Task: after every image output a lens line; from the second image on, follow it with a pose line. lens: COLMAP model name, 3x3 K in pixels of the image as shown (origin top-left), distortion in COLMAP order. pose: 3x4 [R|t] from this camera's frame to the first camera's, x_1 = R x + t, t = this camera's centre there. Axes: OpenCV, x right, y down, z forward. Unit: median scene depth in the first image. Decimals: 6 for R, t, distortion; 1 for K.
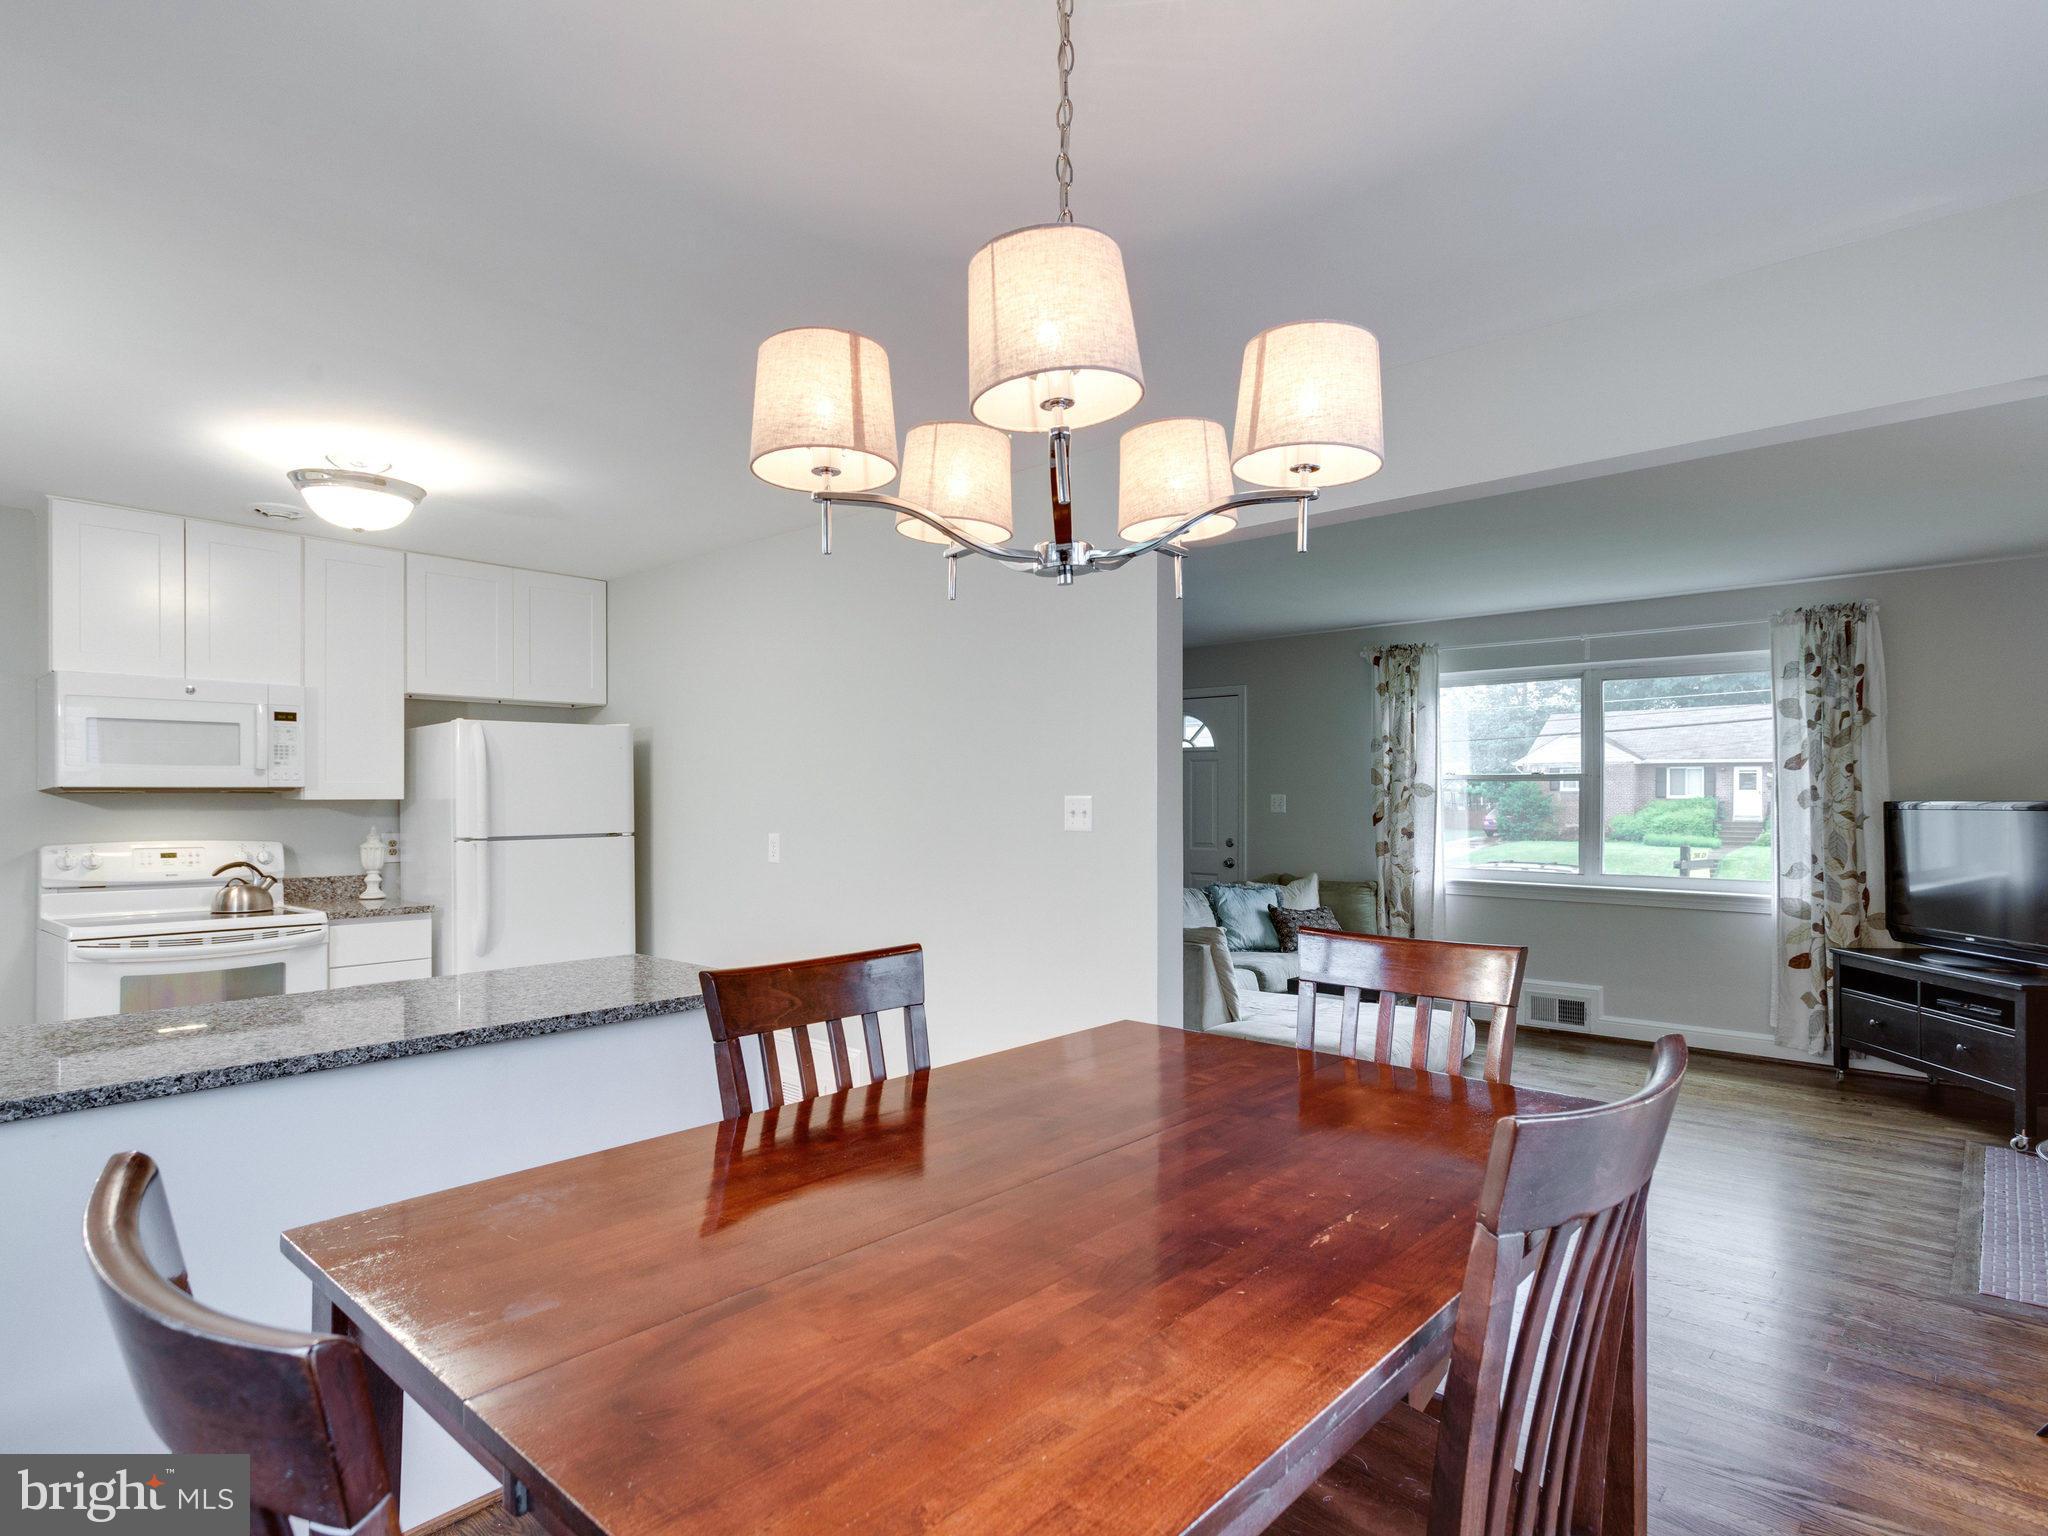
lens RADIAL K [[1106.0, 0, 1026.0], [0, 1106.0, 788.1], [0, 0, 1]] dist [-0.001414, 0.000471]
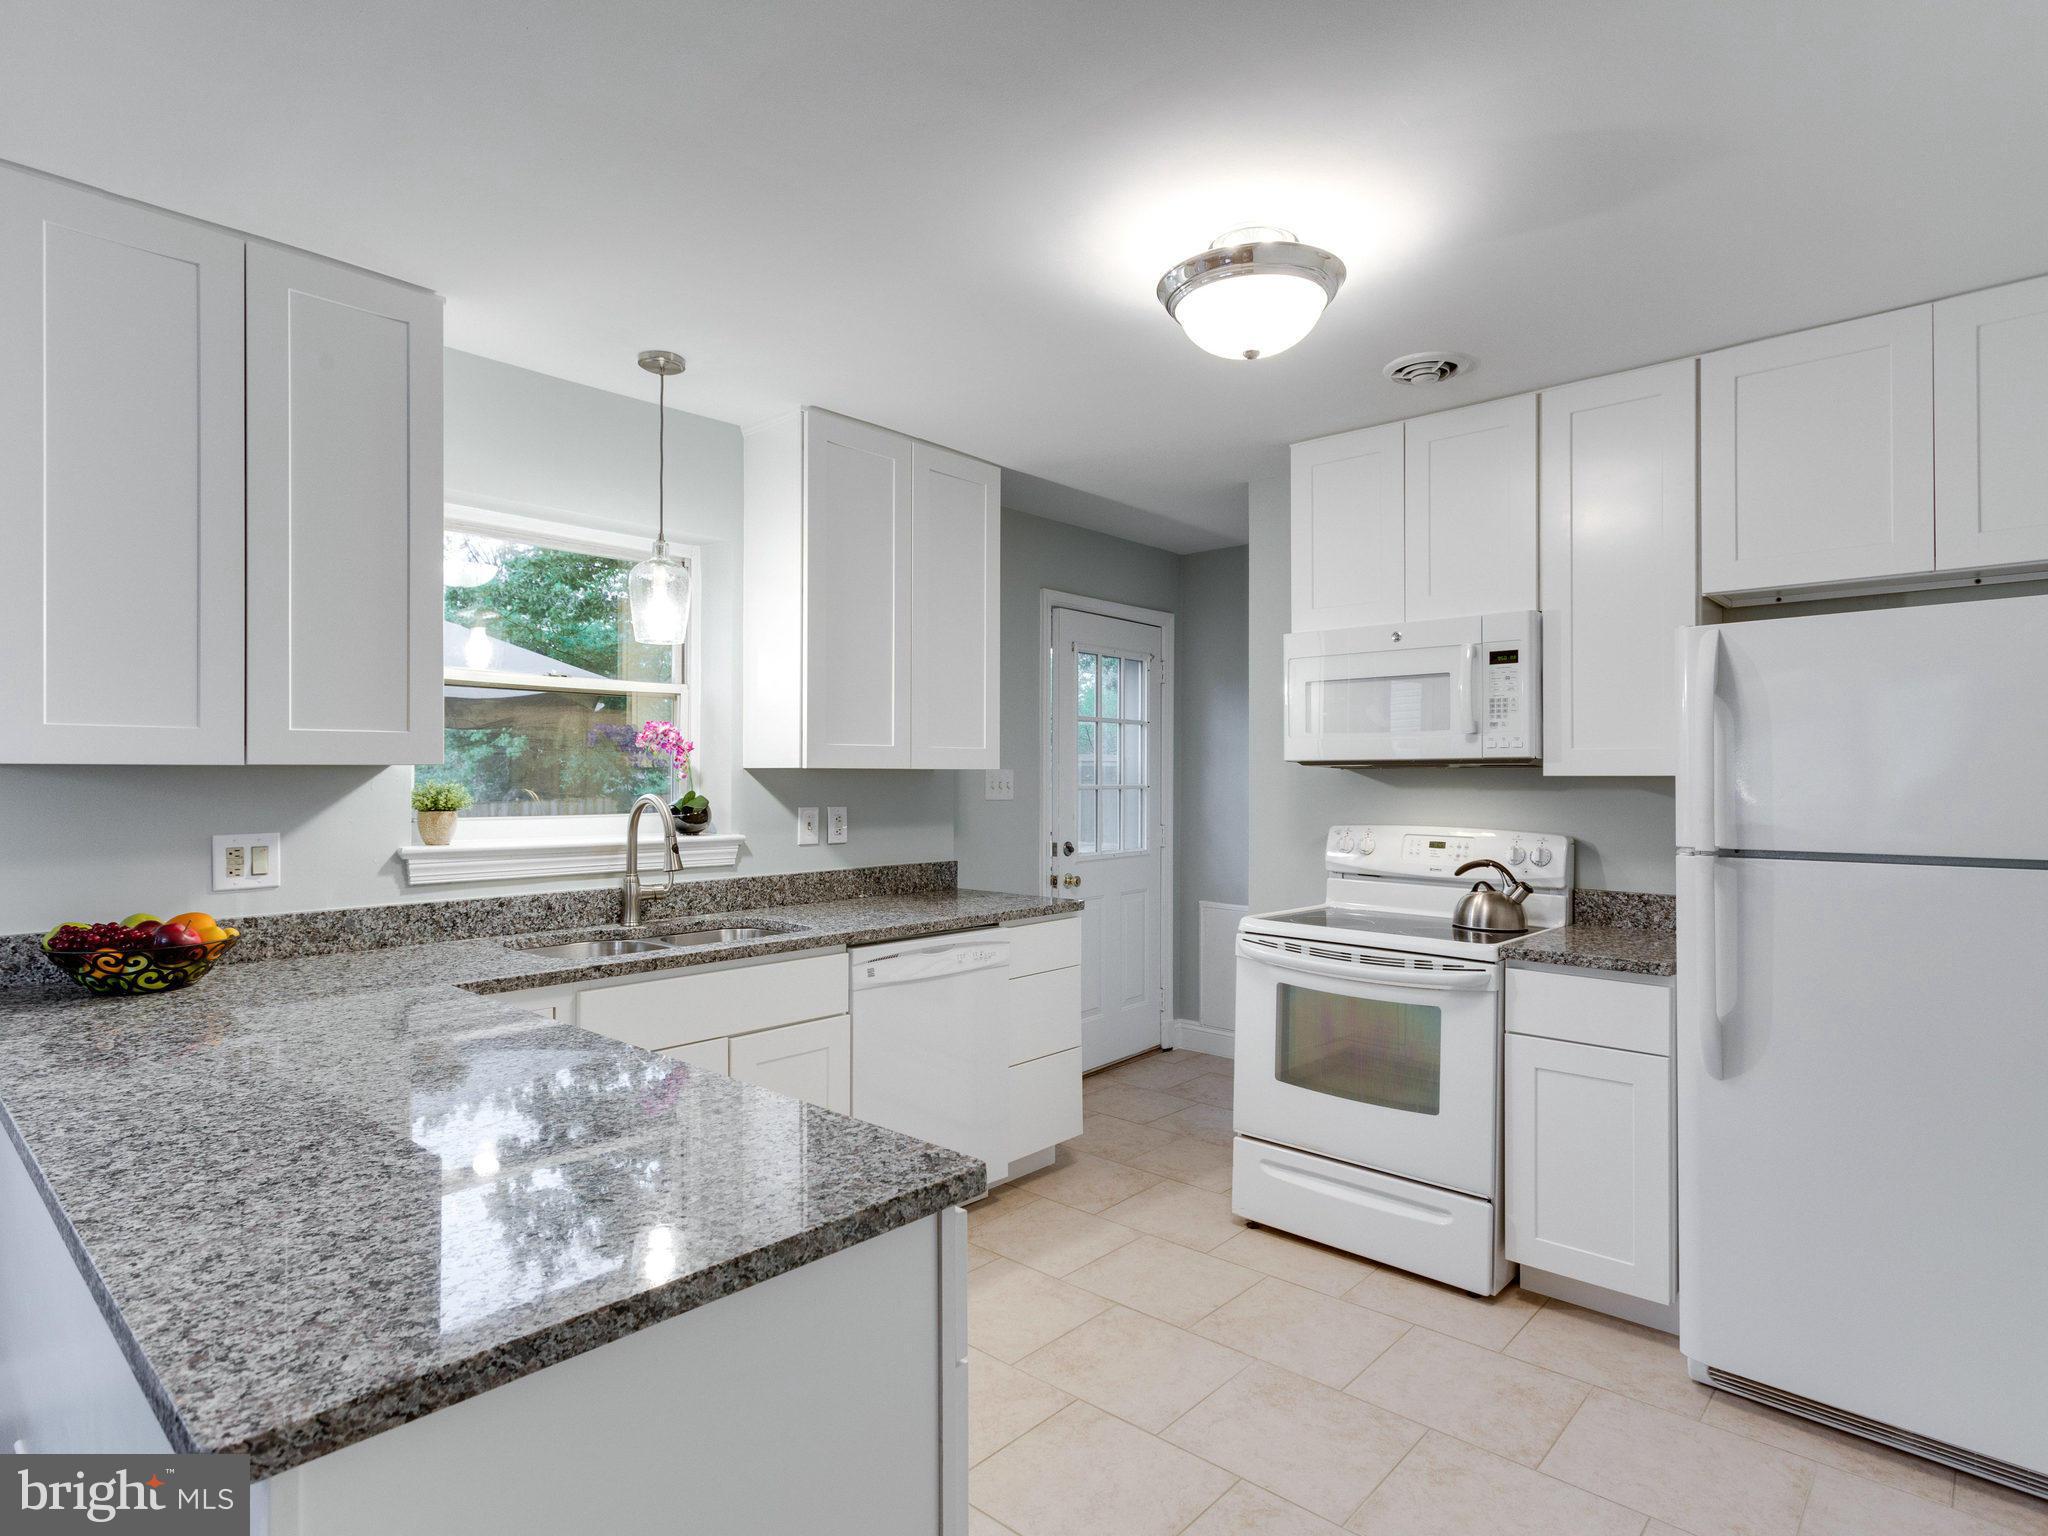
lens RADIAL K [[1106.0, 0, 1026.0], [0, 1106.0, 788.1], [0, 0, 1]] dist [-0.001414, 0.000471]
pose [[-0.007936, 0.015527, -0.999848, 0.030987], [0.009630, 0.999834, 0.015450, 0.004291], [0.999922, -0.009506, -0.008084, 0.707377]]
